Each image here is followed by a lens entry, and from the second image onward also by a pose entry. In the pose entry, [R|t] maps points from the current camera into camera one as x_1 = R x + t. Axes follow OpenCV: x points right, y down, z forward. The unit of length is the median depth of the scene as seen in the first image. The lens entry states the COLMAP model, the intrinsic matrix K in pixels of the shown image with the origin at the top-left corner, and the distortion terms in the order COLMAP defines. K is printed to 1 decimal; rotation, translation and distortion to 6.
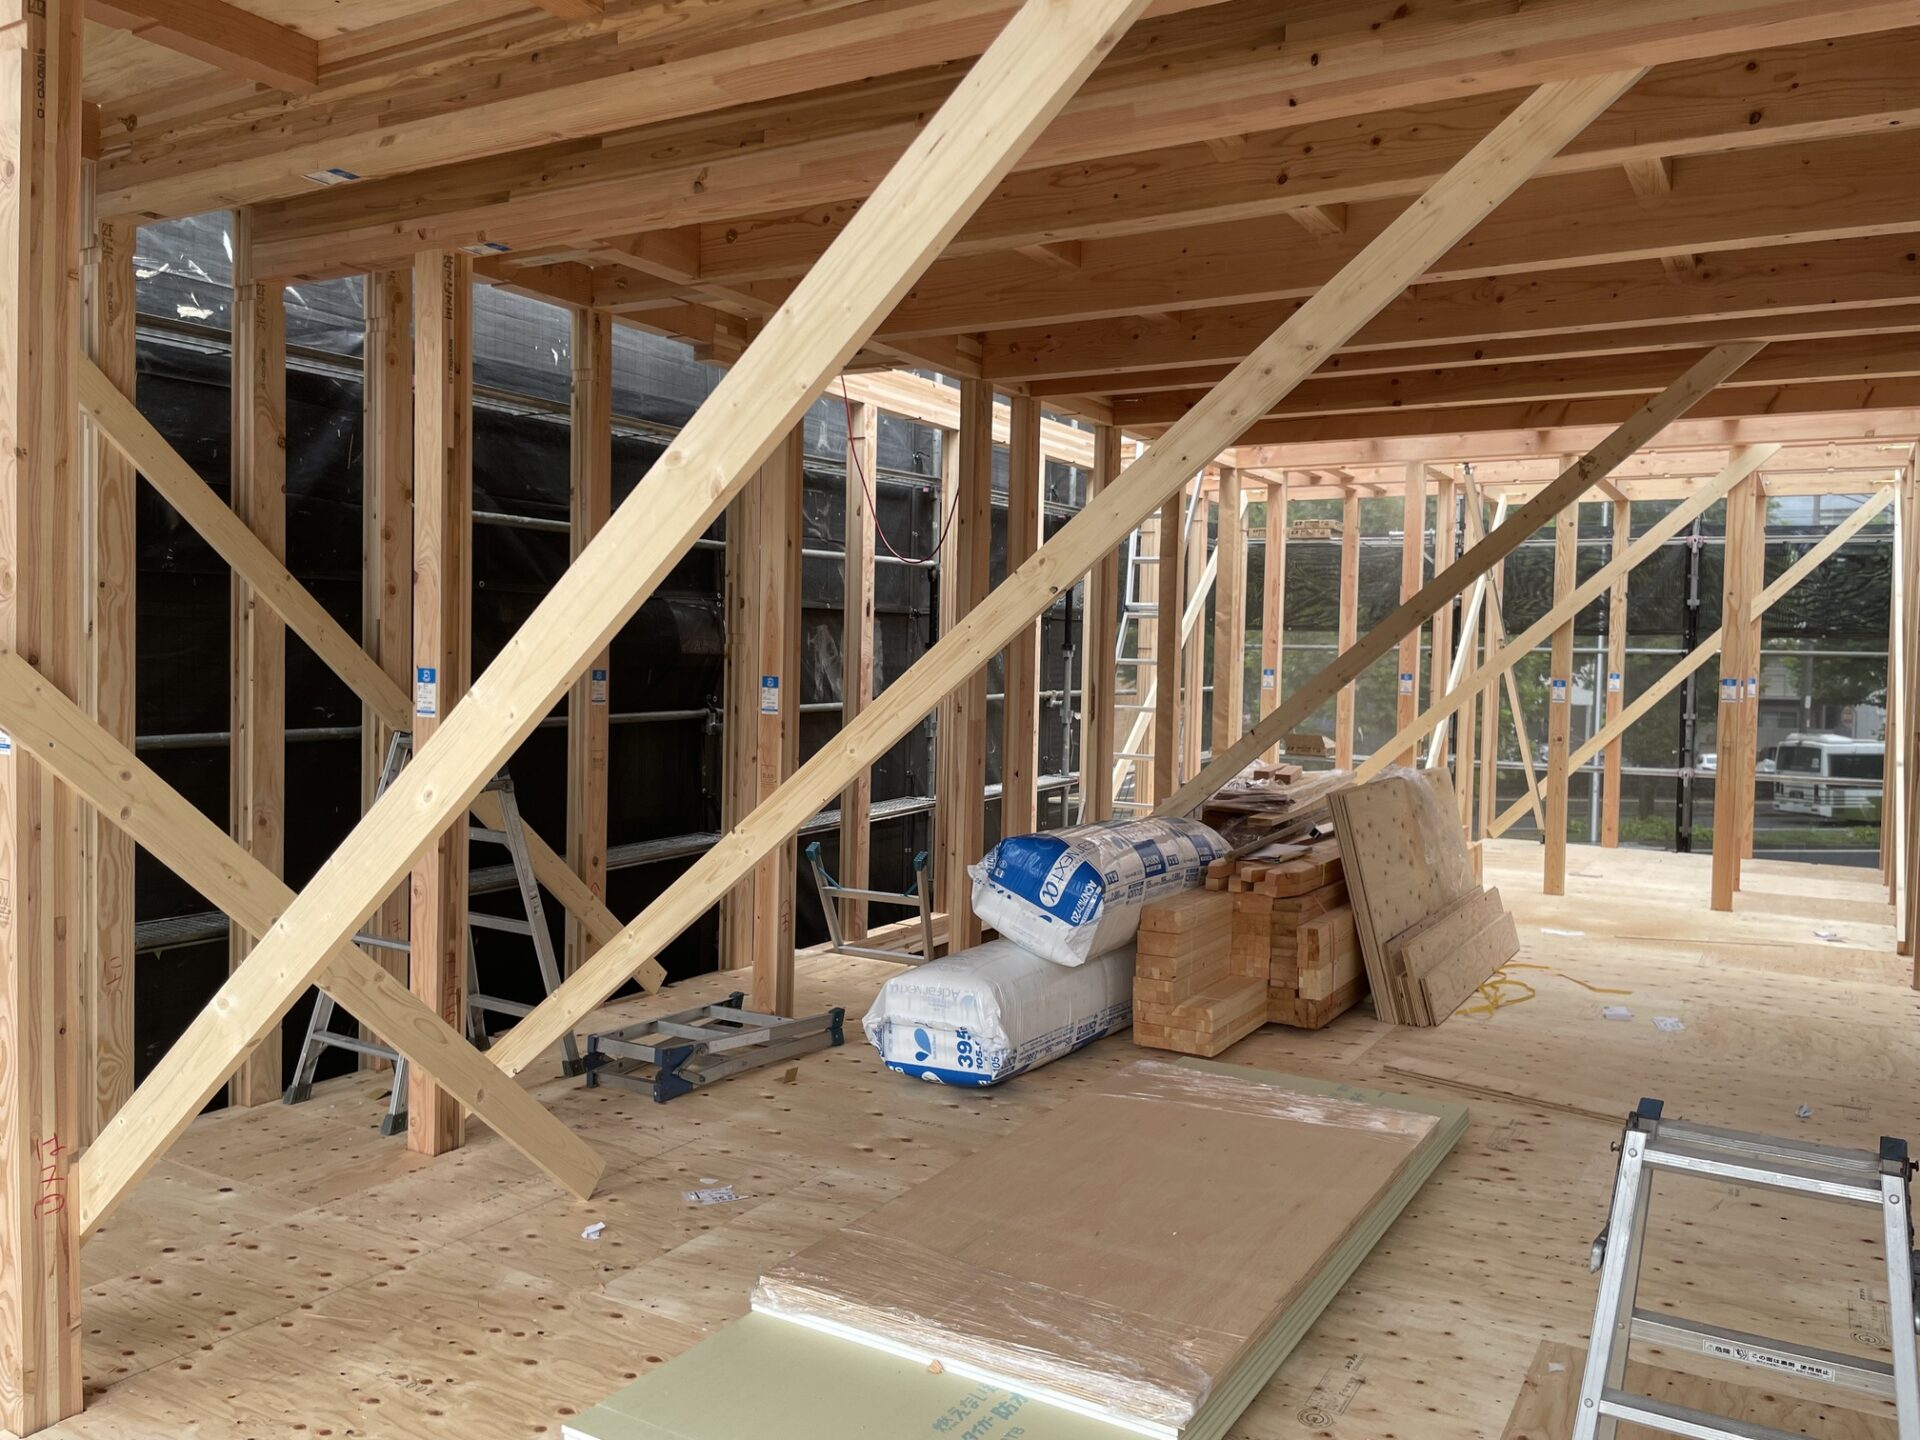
lens RADIAL K [[1473.3, 0, 970.2], [0, 1473.3, 708.2], [0, 0, 1]] dist [0.085708, -0.128195]
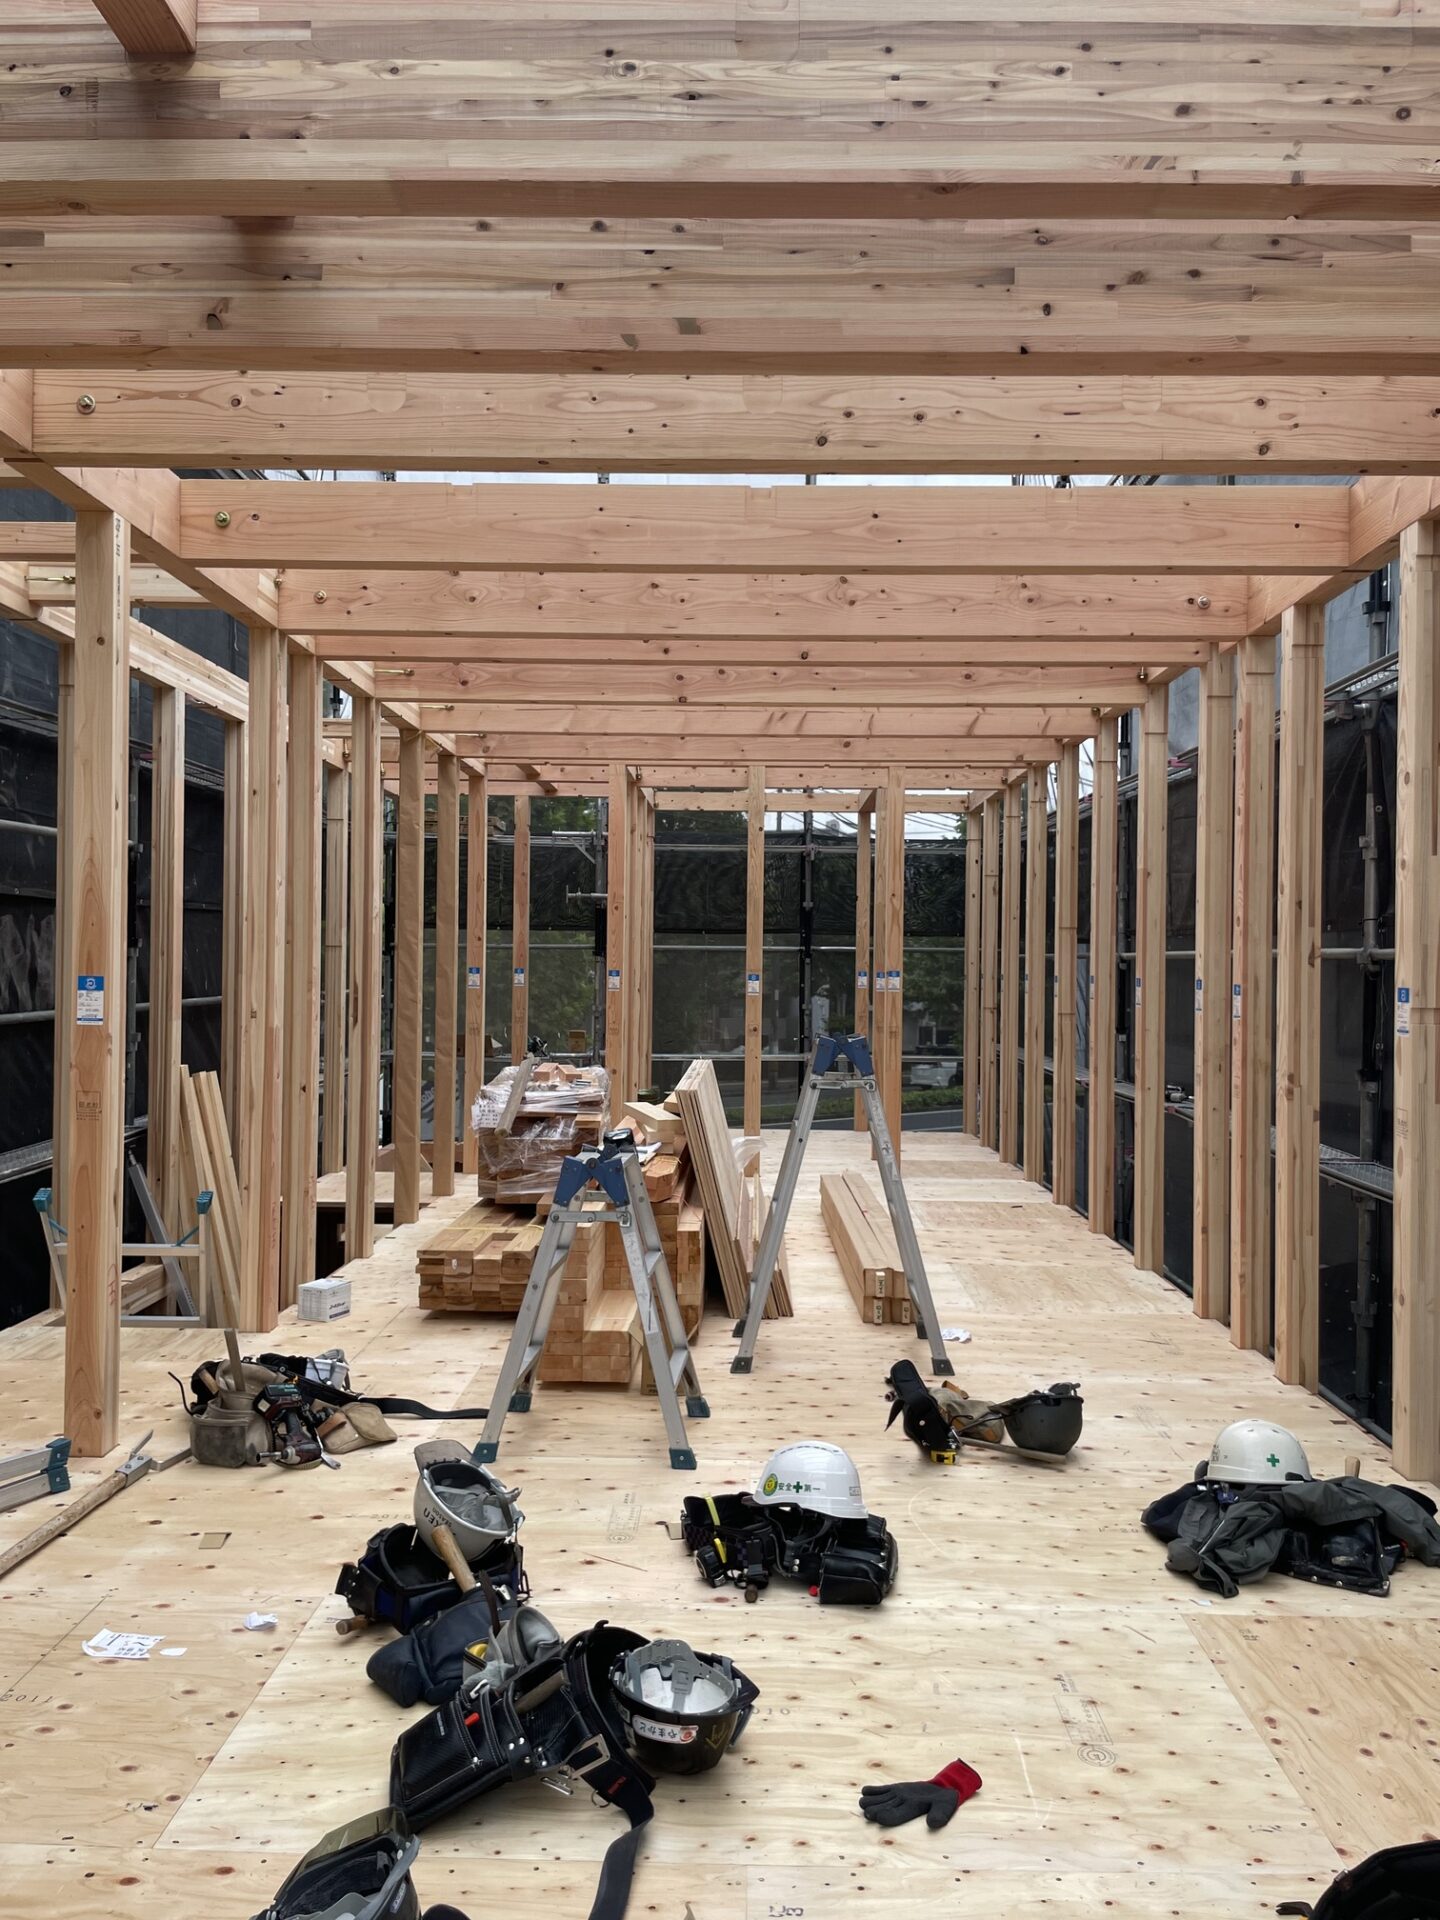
lens RADIAL K [[1473.3, 0, 722.9], [0, 1473.3, 970.0], [0, 0, 1]] dist [0.085708, -0.128195]
pose [[0.874160, -0.010711, 0.485519, -0.242337], [0.024328, 0.999467, -0.021753, 0.000578], [-0.485027, 0.030828, 0.873955, 0.165908]]
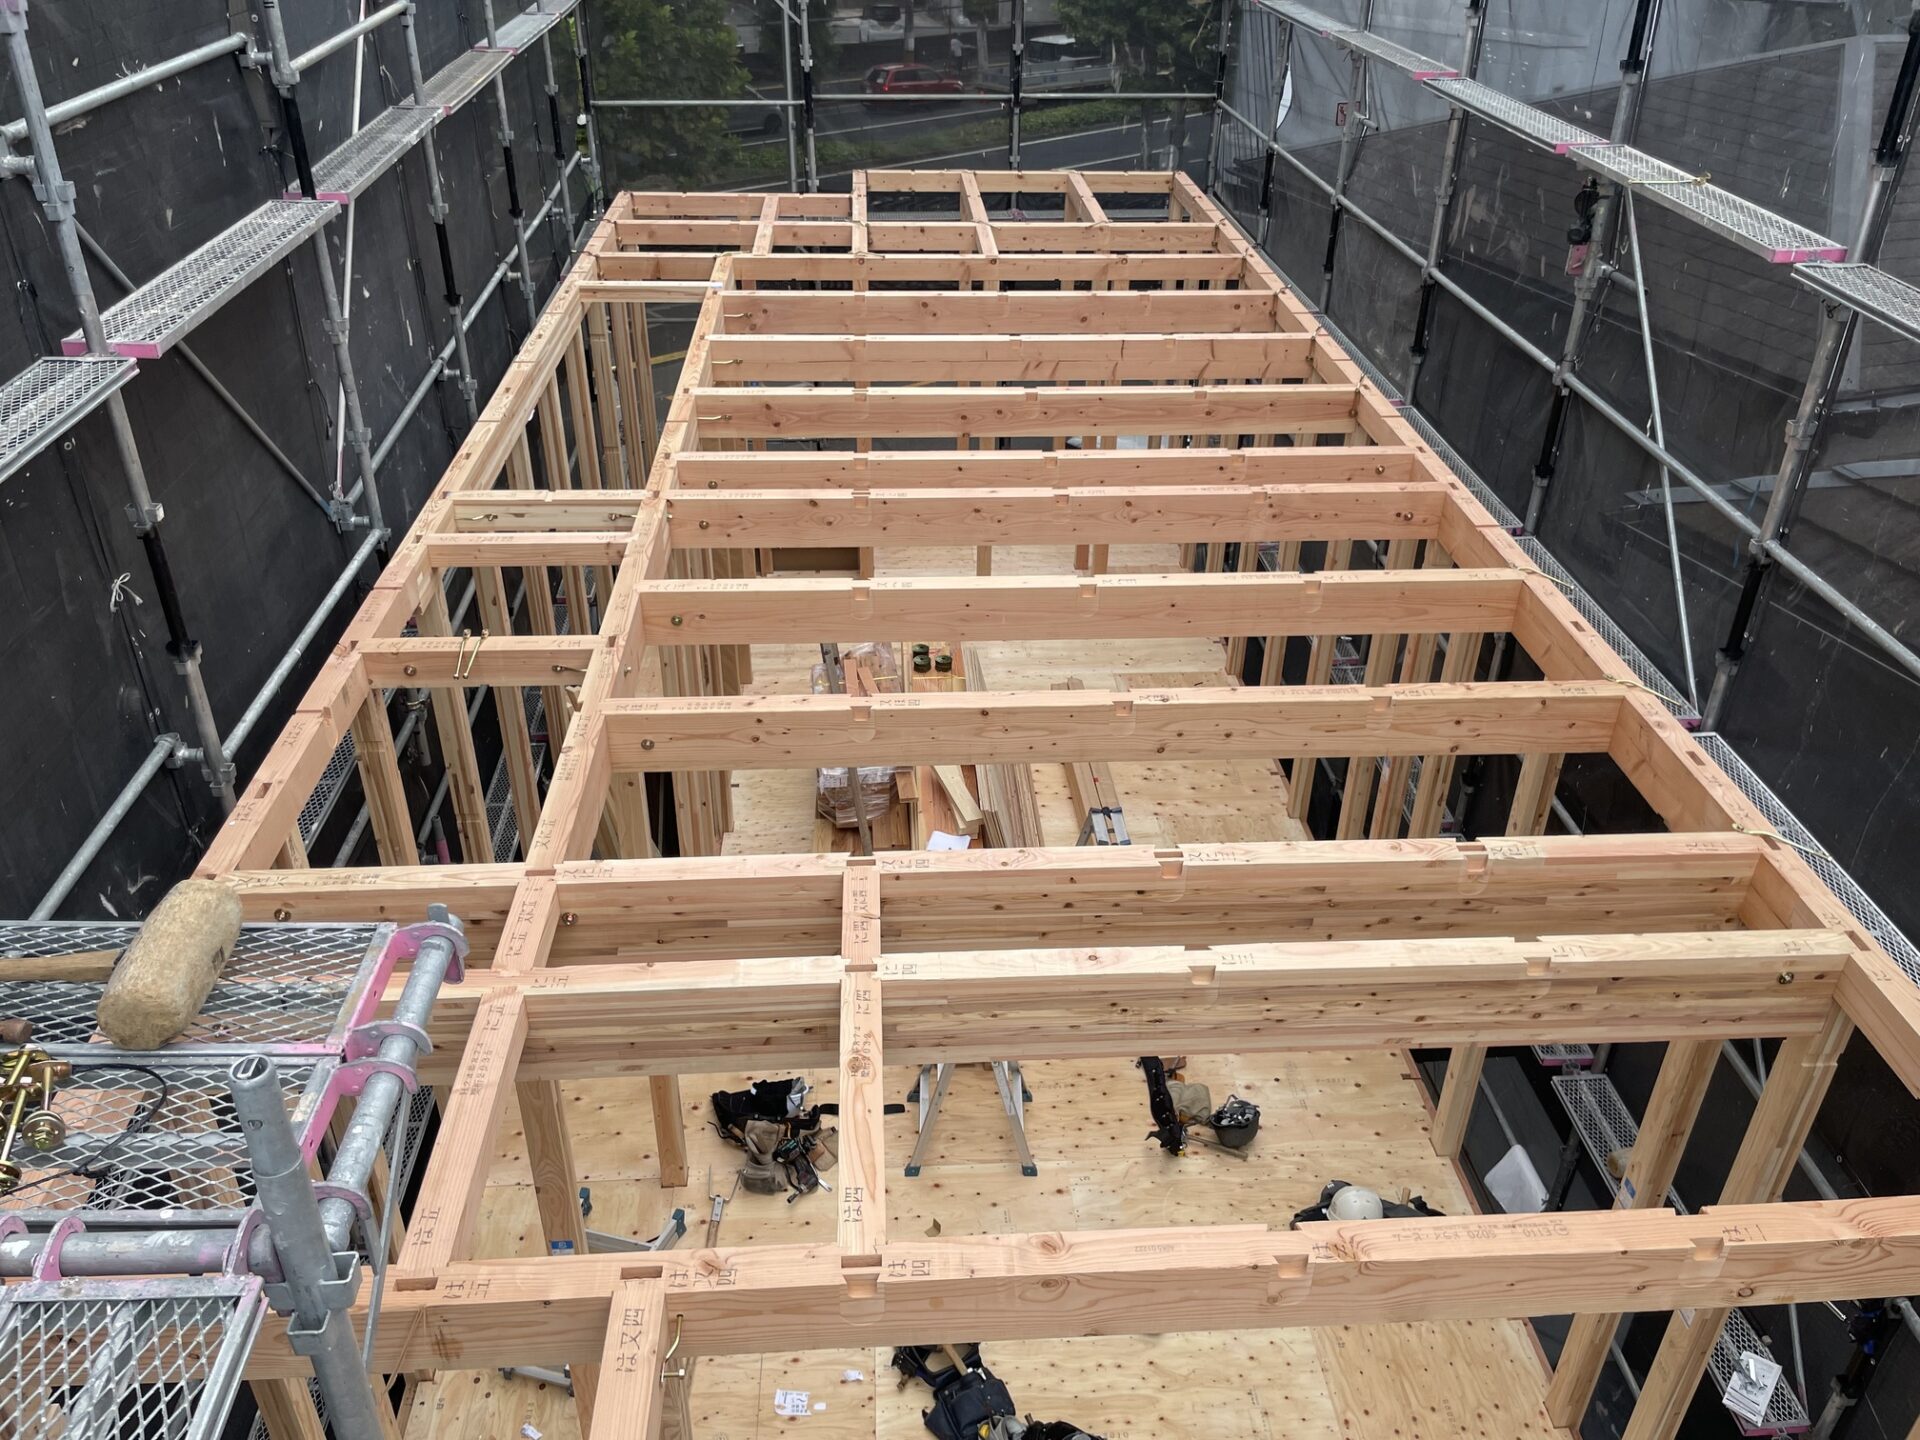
lens RADIAL K [[1473.3, 0, 970.2], [0, 1473.3, 708.2], [0, 0, 1]] dist [0.085708, -0.128195]
pose [[0.829200, -0.296696, 0.473707, -0.452377], [0.020591, 0.863131, 0.504559, -0.846144], [-0.558572, -0.408627, 0.721818, 0.094515]]
